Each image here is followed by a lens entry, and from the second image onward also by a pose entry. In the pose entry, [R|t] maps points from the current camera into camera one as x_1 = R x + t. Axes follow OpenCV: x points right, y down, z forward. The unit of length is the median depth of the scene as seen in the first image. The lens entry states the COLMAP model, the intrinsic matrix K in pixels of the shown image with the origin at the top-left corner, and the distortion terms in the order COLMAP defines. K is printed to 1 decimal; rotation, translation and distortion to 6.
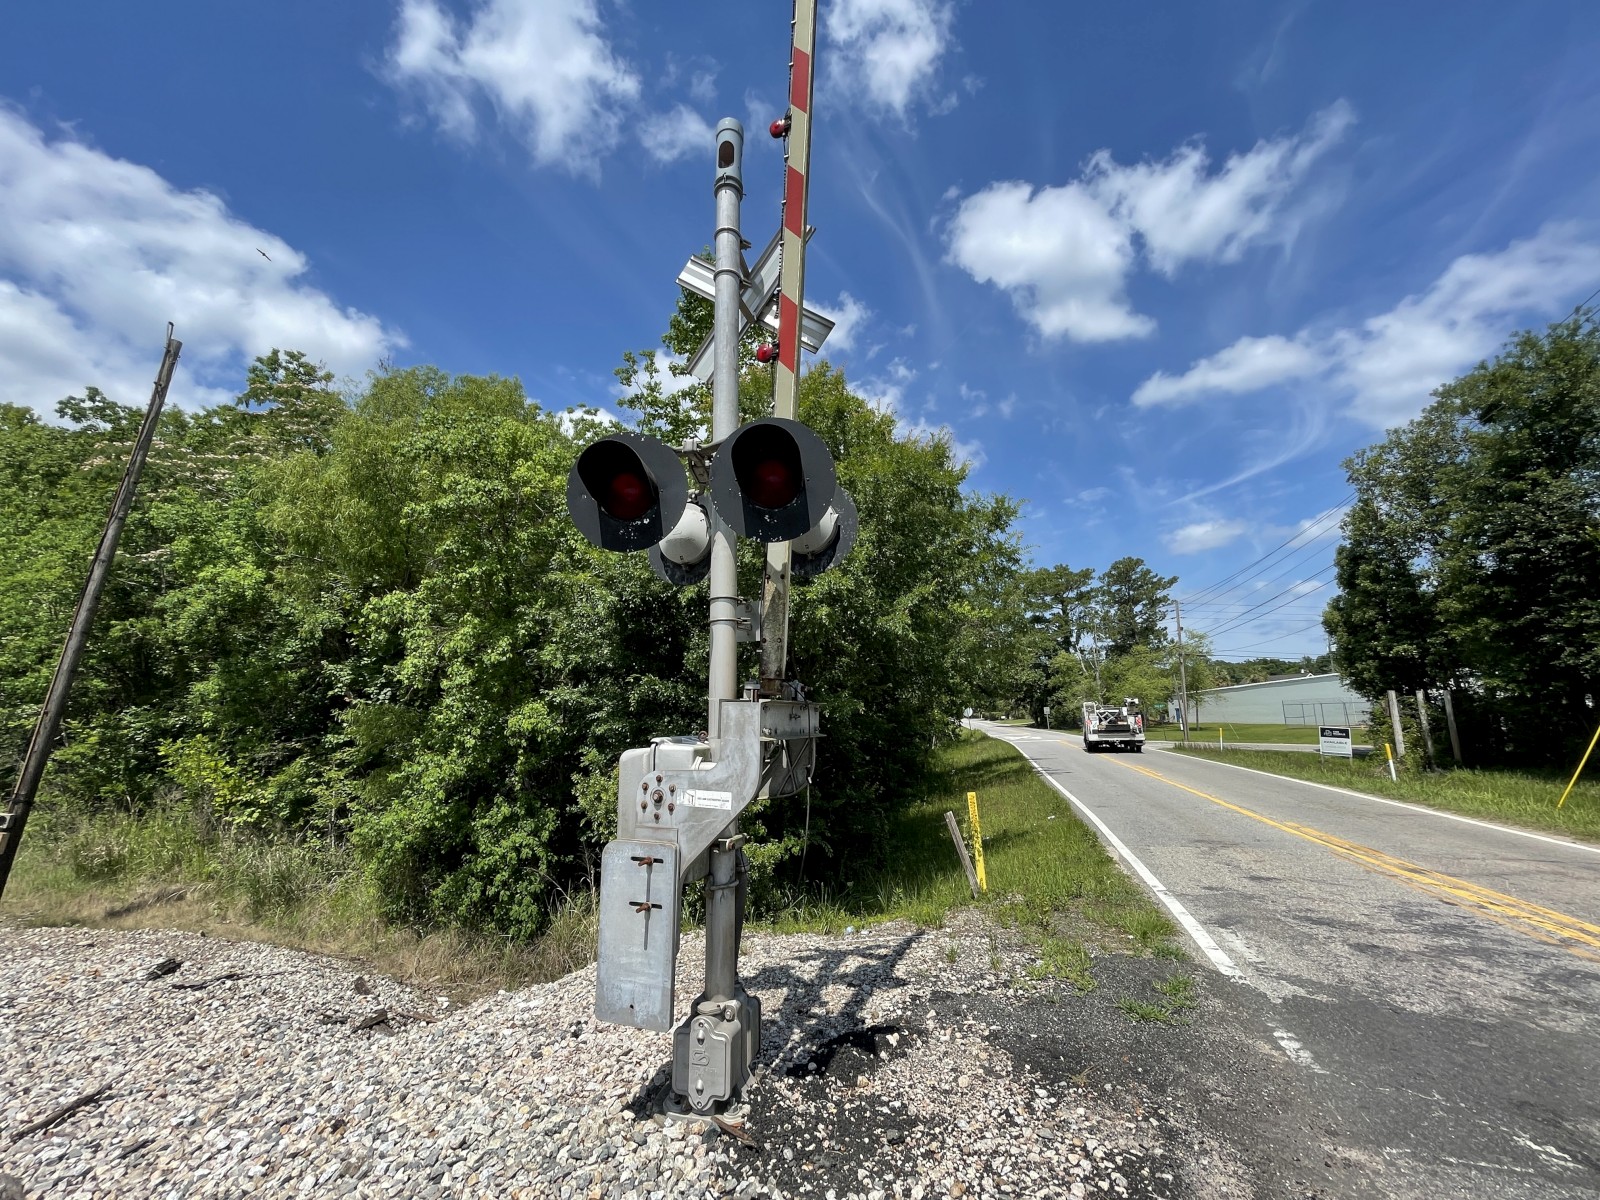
lens RADIAL K [[653.9, 0, 803.4], [0, 653.9, 598.4], [0, 0, 1]] dist [0.001598, 0.000276]
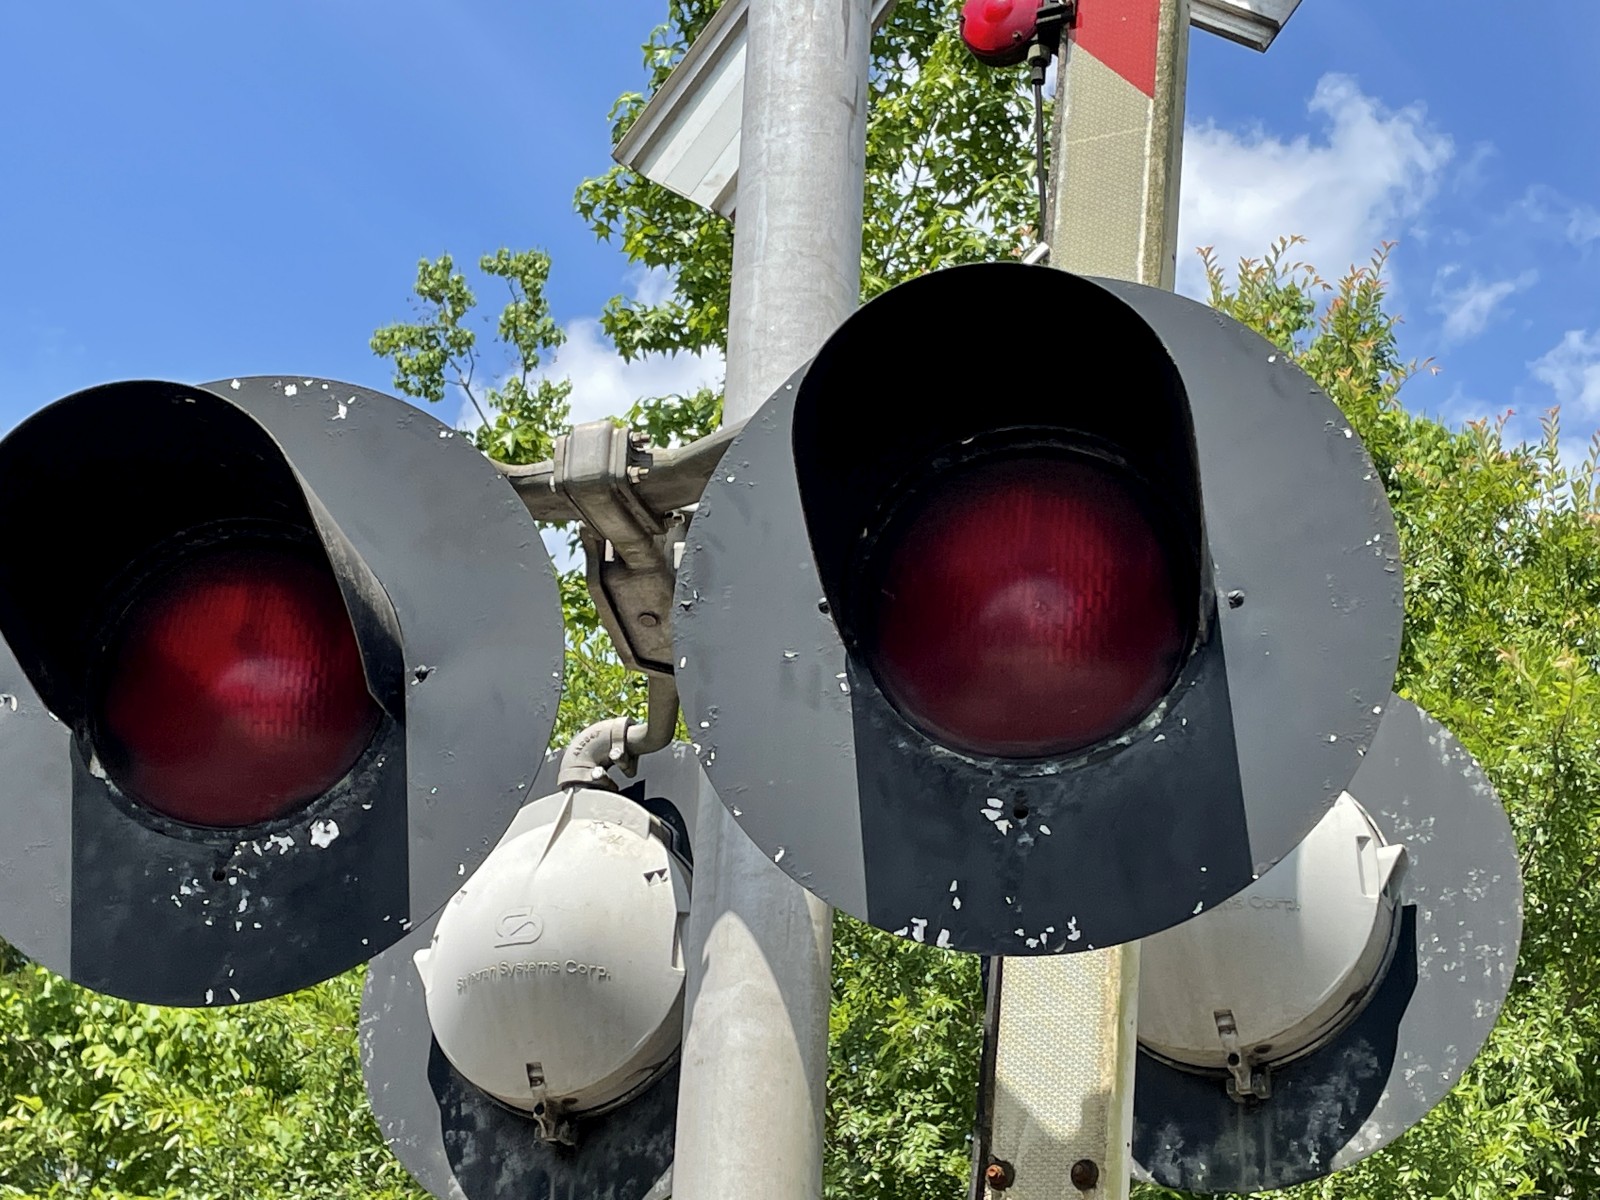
lens RADIAL K [[2834.7, 0, 788.0], [0, 2834.7, 592.5], [0, 0, 1]] dist [0.165826, 0.000000]
pose [[0.990504, -0.008287, -0.137233, -0.002411], [-0.028001, 0.965099, -0.260384, 0.007735], [0.134601, 0.261754, 0.955703, 0.112005]]
